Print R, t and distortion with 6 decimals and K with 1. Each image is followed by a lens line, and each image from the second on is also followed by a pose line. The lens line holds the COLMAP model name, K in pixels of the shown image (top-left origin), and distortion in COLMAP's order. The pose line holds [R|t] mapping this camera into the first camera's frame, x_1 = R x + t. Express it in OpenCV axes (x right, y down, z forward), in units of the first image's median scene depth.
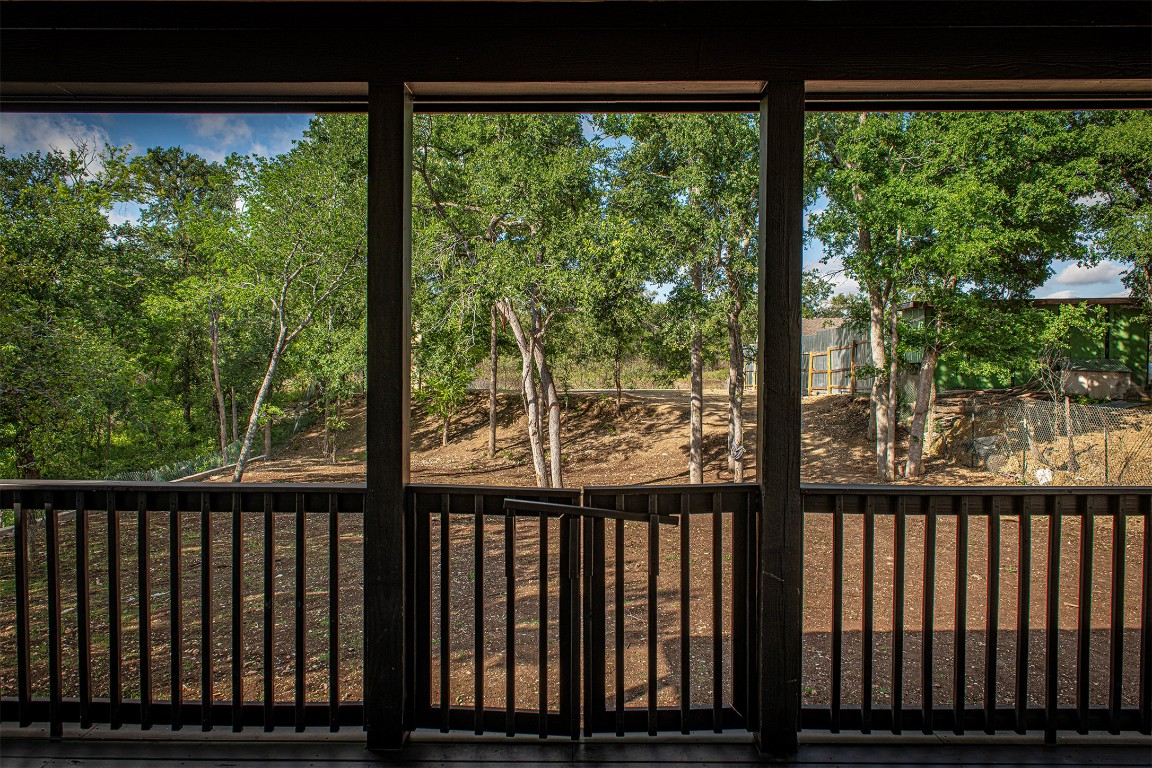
lens RADIAL K [[785.5, 0, 577.5], [0, 785.5, 384.6], [0, 0, 1]] dist [0.029134, 0.001226]
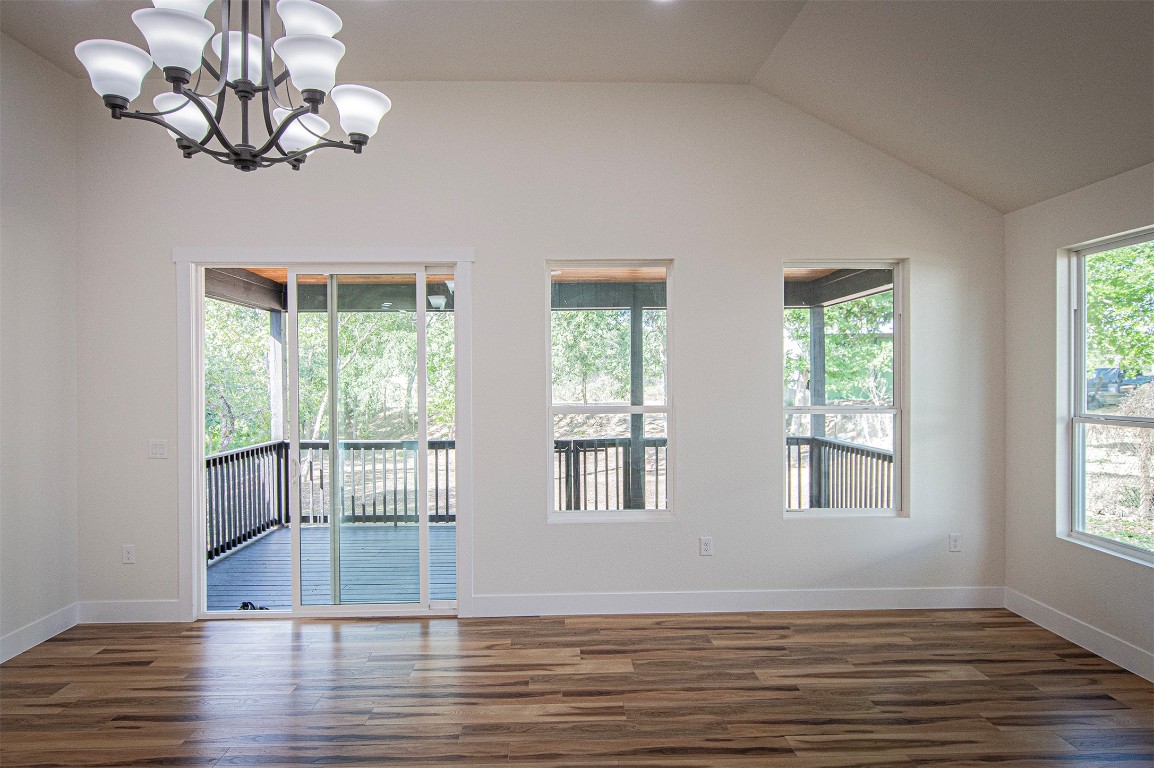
lens RADIAL K [[800.4, 0, 579.4], [0, 800.4, 385.1], [0, 0, 1]] dist [-0.005565, -0.001342]
pose [[0.998635, -0.010671, 0.051124, -0.118753], [0.011306, 0.999862, -0.012141, -0.040142], [-0.050987, 0.012703, 0.998619, -2.012351]]
